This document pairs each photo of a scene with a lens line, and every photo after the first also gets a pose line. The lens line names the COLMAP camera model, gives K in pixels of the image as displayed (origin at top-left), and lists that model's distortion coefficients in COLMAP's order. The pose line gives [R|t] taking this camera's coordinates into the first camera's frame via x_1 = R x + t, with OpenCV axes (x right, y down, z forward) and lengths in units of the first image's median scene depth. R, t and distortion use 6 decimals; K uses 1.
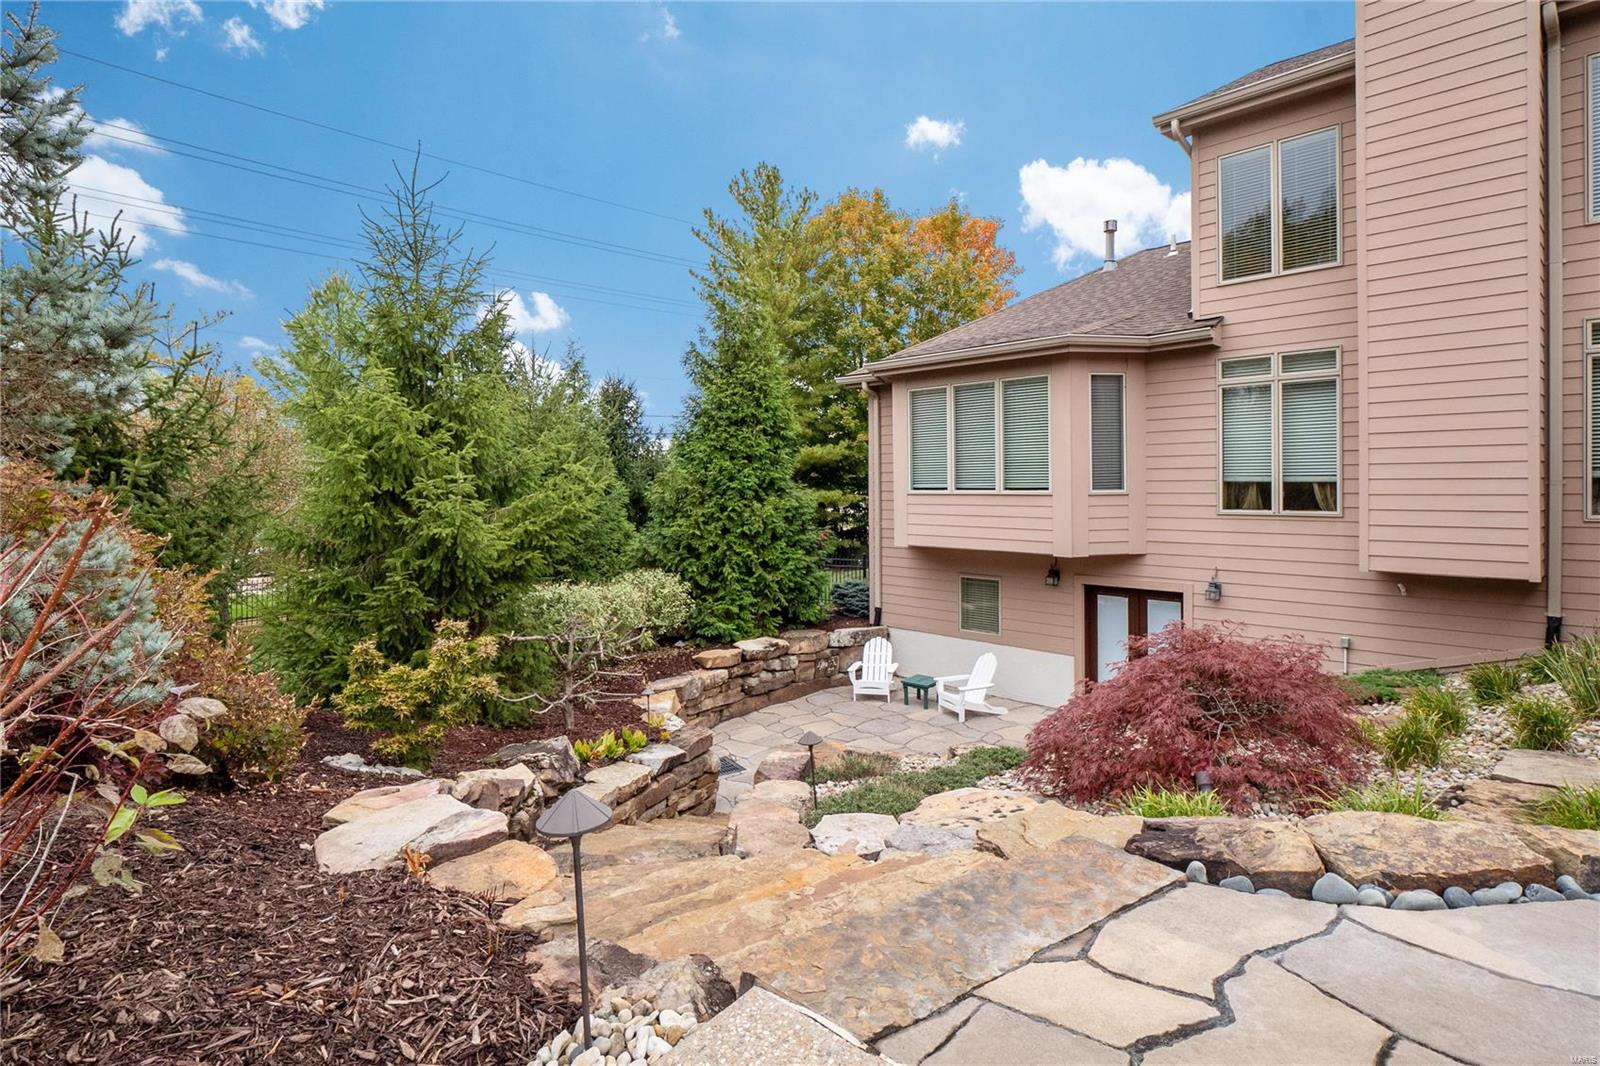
lens RADIAL K [[826.6, 0, 803.7], [0, 826.6, 494.9], [0, 0, 1]] dist [0.016003, -0.000708]
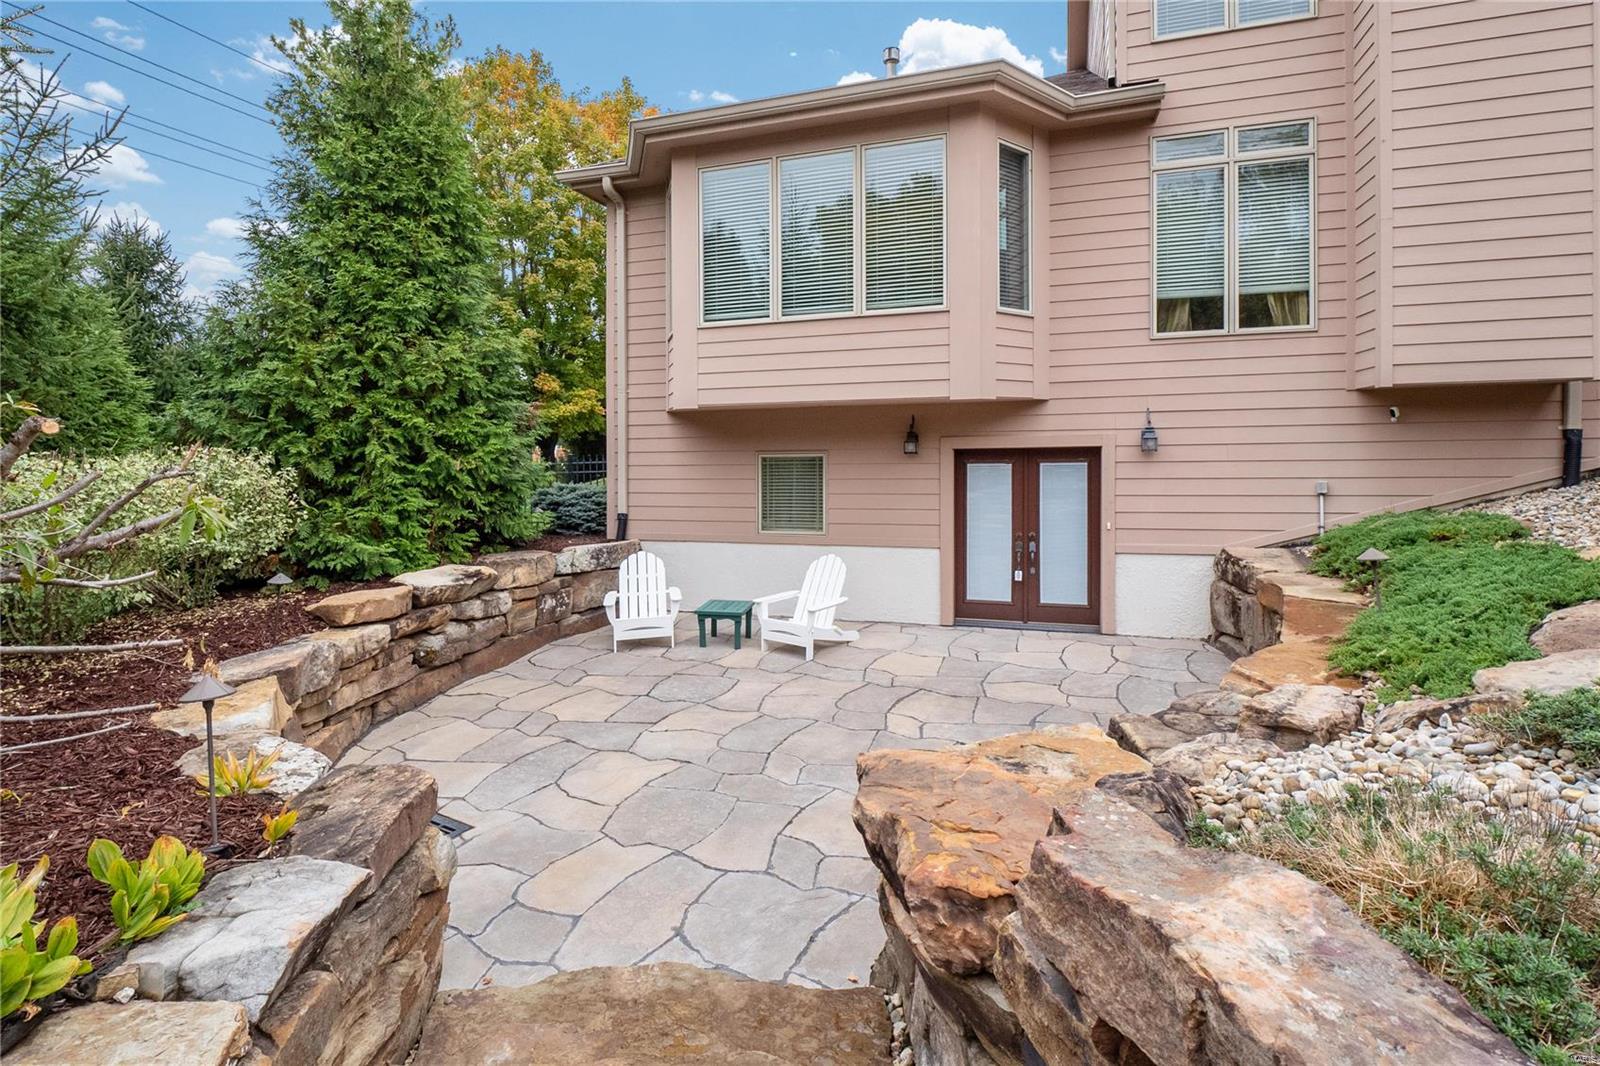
lens RADIAL K [[778.3, 0, 842.5], [0, 778.3, 438.8], [0, 0, 1]] dist [-0.002848, -0.001425]
pose [[0.869758, 0.000973, 0.493478, -0.078768], [0.005199, 0.999924, -0.011135, 0.093419], [-0.493452, 0.012250, 0.869687, 0.397279]]
